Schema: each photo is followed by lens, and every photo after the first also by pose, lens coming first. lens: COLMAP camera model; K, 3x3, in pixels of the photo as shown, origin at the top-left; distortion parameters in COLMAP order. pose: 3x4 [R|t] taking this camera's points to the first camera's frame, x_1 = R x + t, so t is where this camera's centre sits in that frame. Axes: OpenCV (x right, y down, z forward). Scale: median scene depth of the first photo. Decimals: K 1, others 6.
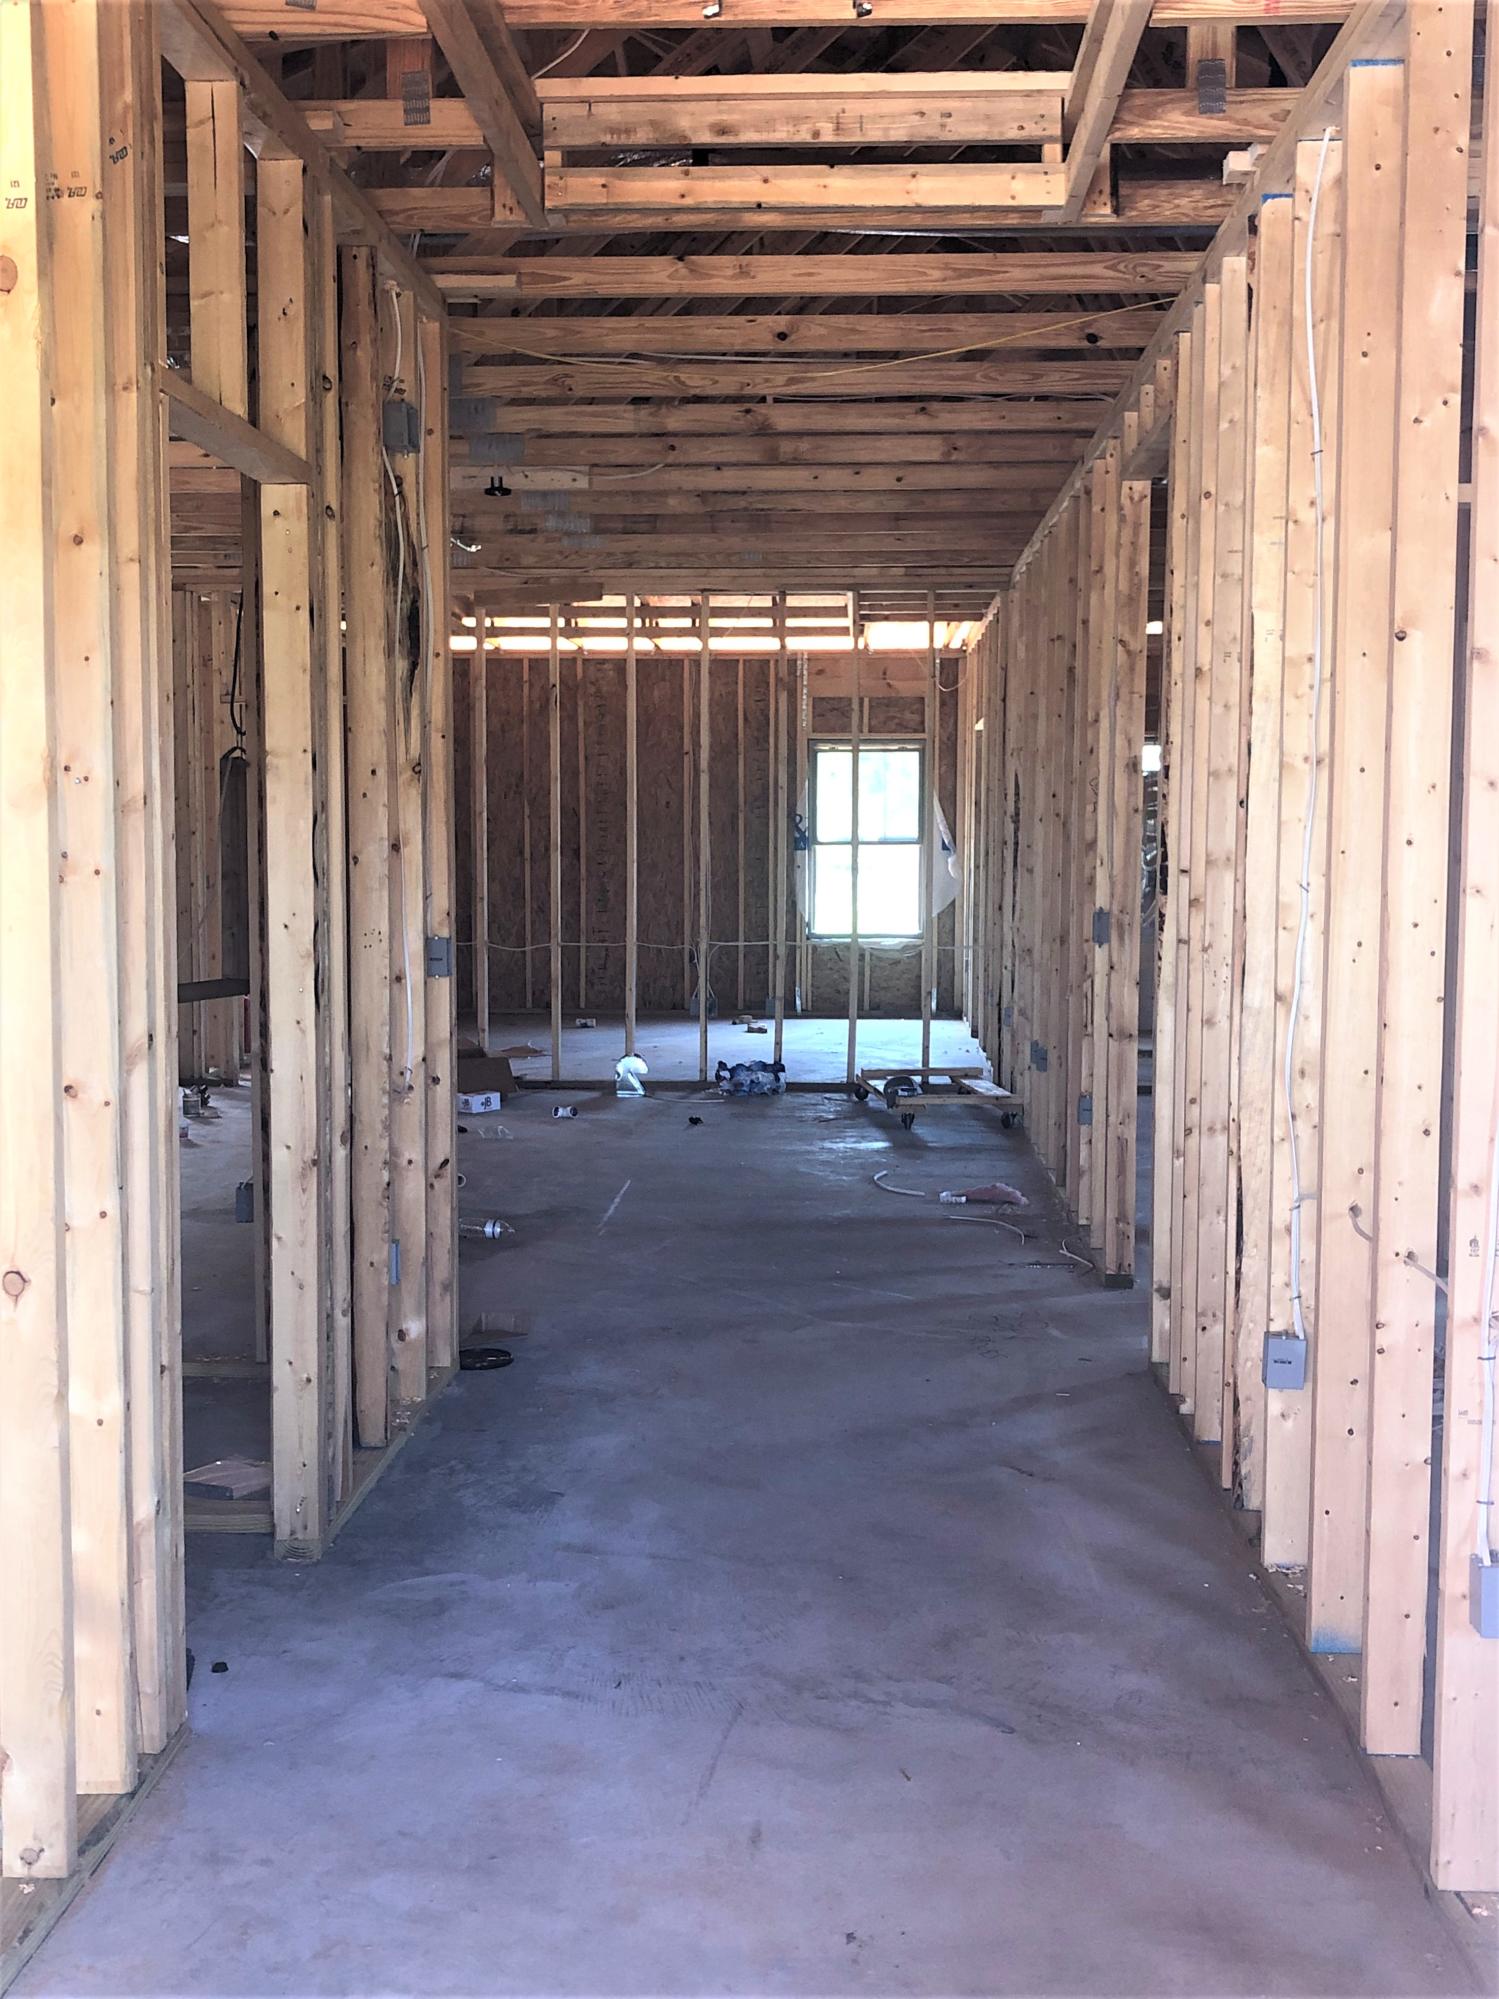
lens RADIAL K [[2054.6, 0, 747.4], [0, 2054.6, 999.1], [0, 0, 1]] dist [0.121335, -0.355605]
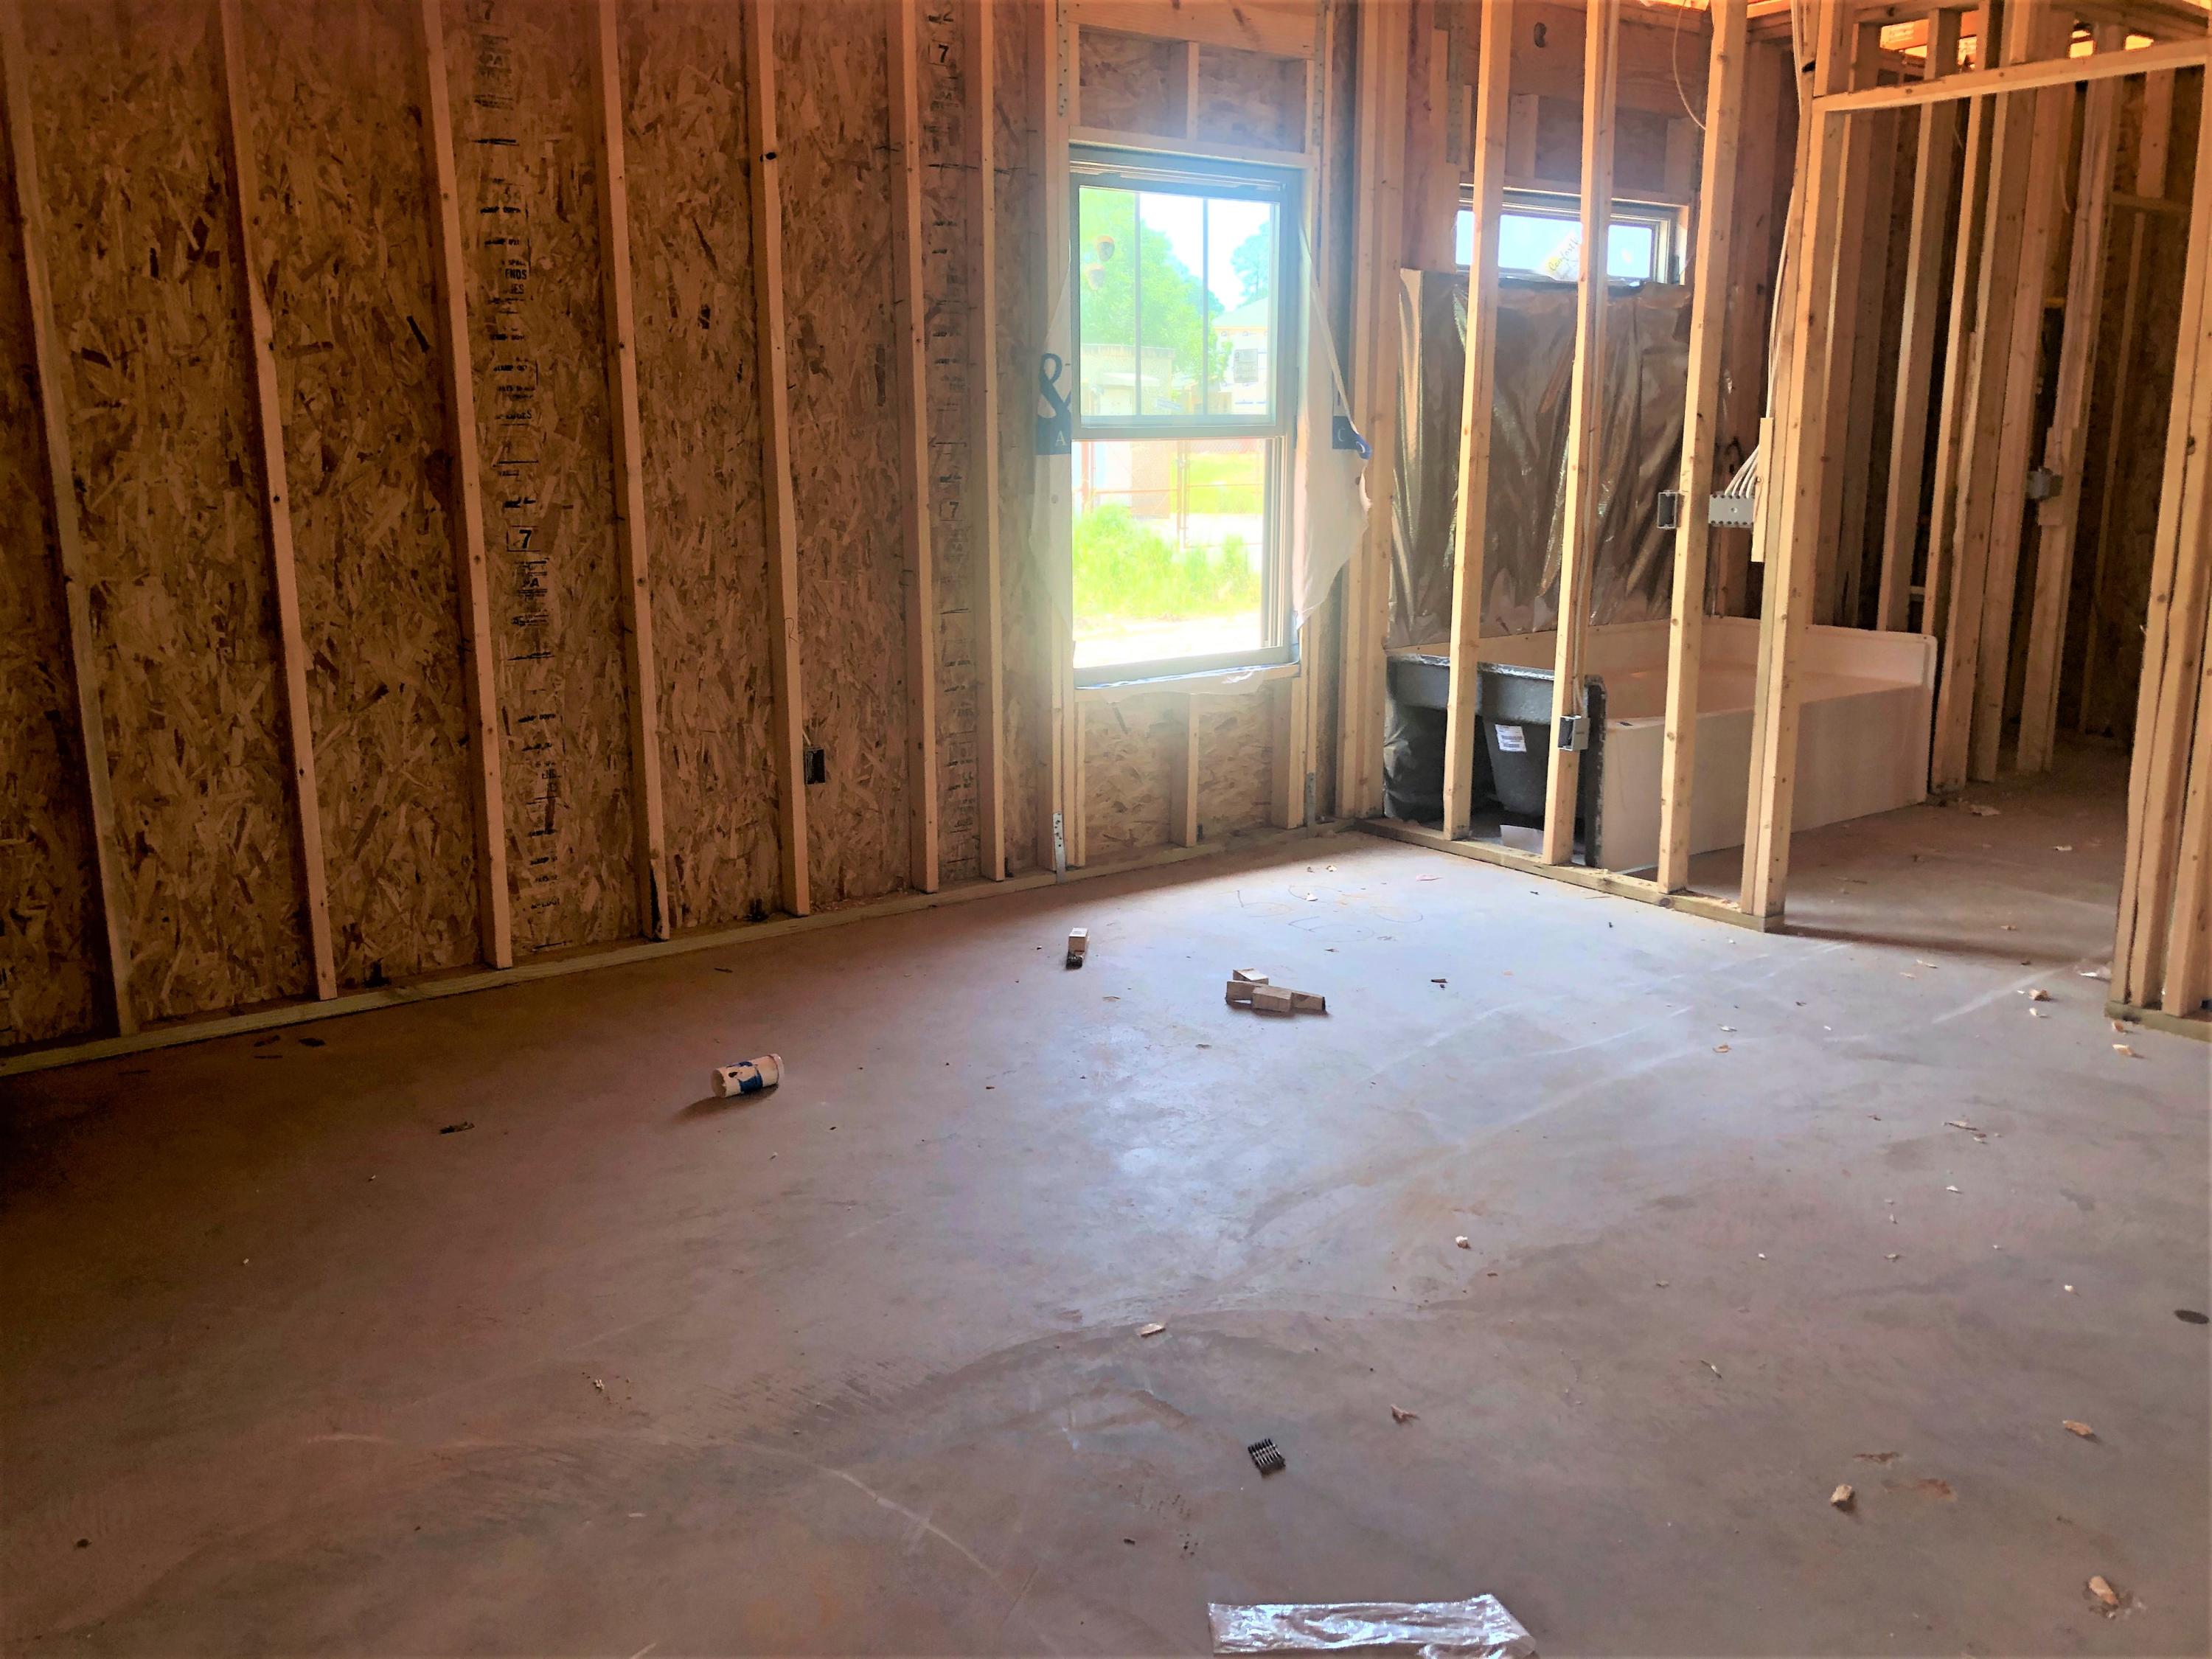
lens RADIAL K [[1799.1, 0, 1097.4], [0, 1799.1, 803.4], [0, 0, 1]] dist [0.087731, -0.229663]
pose [[0.766883, -0.133252, 0.627801, -0.187444], [0.055747, 0.988341, 0.141681, -0.056757], [-0.639361, -0.073655, 0.765371, 0.753659]]
